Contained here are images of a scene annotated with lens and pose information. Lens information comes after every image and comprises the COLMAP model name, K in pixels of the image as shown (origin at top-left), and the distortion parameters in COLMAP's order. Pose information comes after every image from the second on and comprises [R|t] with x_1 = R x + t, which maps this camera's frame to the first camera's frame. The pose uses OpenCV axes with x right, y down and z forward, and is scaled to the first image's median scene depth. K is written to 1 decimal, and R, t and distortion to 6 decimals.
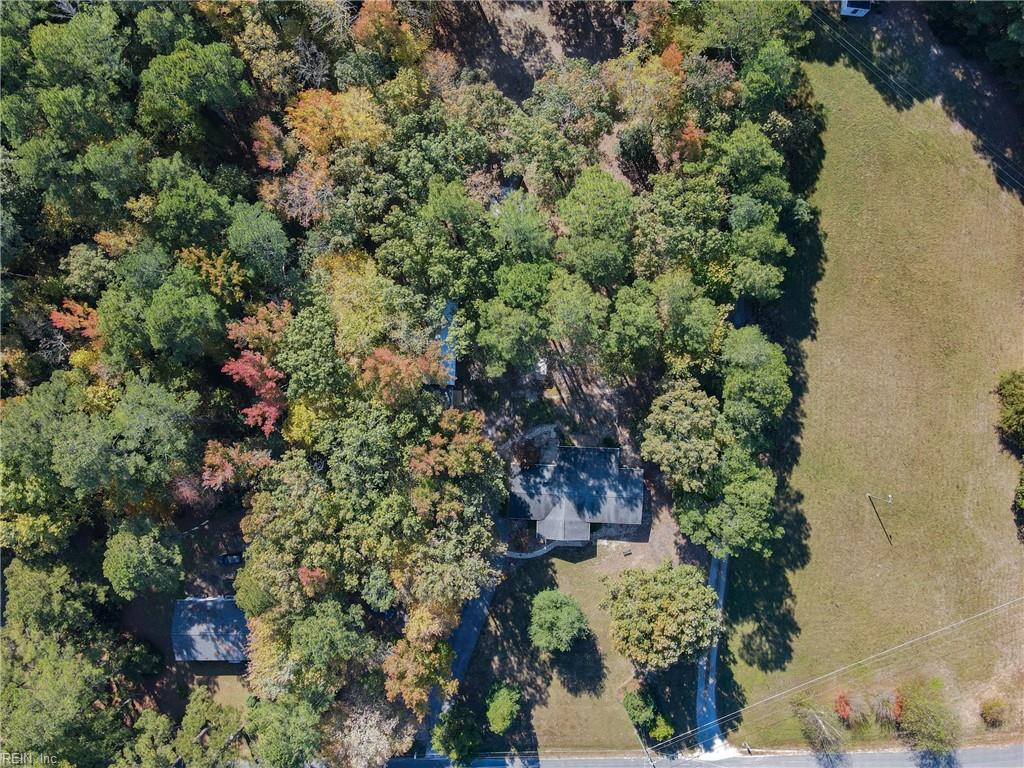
lens RADIAL K [[714.3, 0, 502.7], [0, 714.3, 383.2], [0, 0, 1]] dist [0.006478, 0.000318]
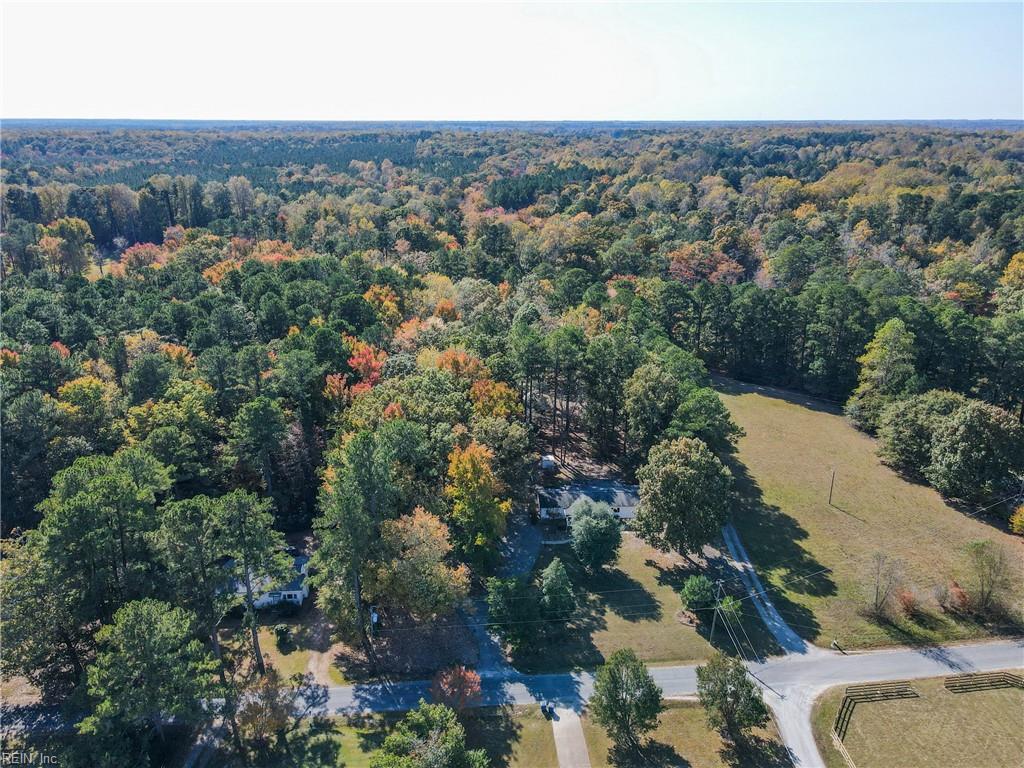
lens RADIAL K [[747.3, 0, 512.0], [0, 747.3, 384.0], [0, 0, 1]] dist [0.005077, -0.004495]
pose [[0.996262, -0.025374, 0.082578, -0.129389], [0.086364, 0.315489, -0.944991, 1.251818], [-0.002074, 0.948590, 0.316501, 0.400671]]
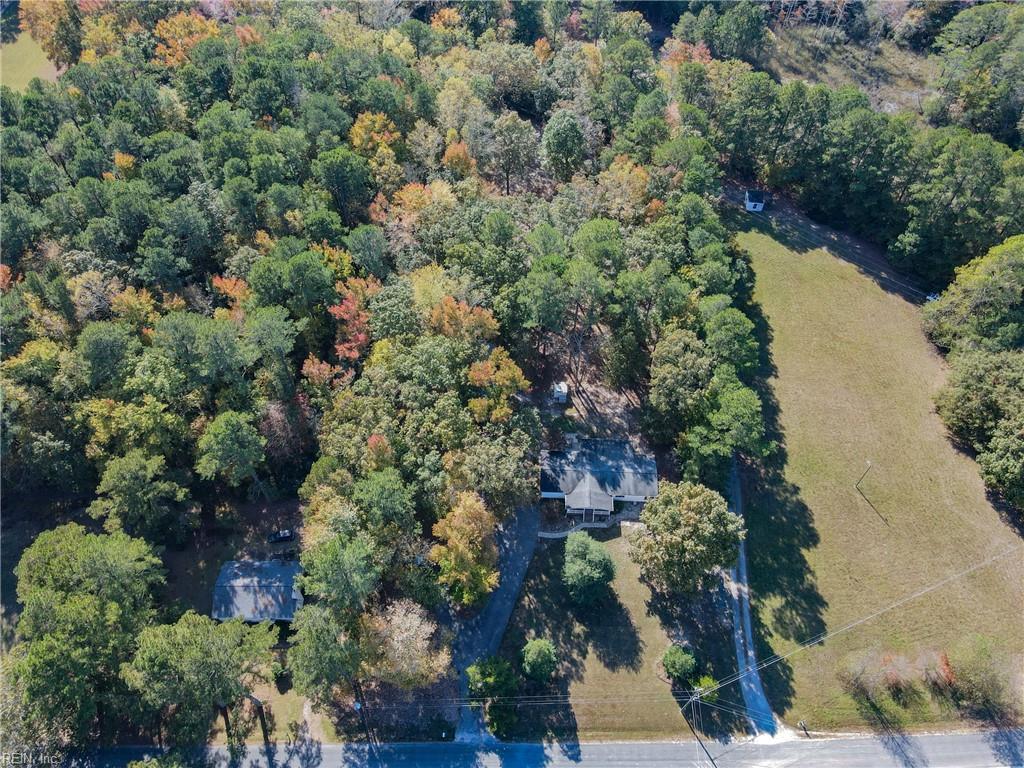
lens RADIAL K [[747.3, 0, 512.0], [0, 747.3, 384.0], [0, 0, 1]] dist [0.005077, -0.004495]
pose [[0.999958, 0.002732, 0.008724, -0.044364], [0.003227, 0.787342, -0.616508, 0.756846], [-0.008553, 0.616511, 0.787300, -0.029133]]
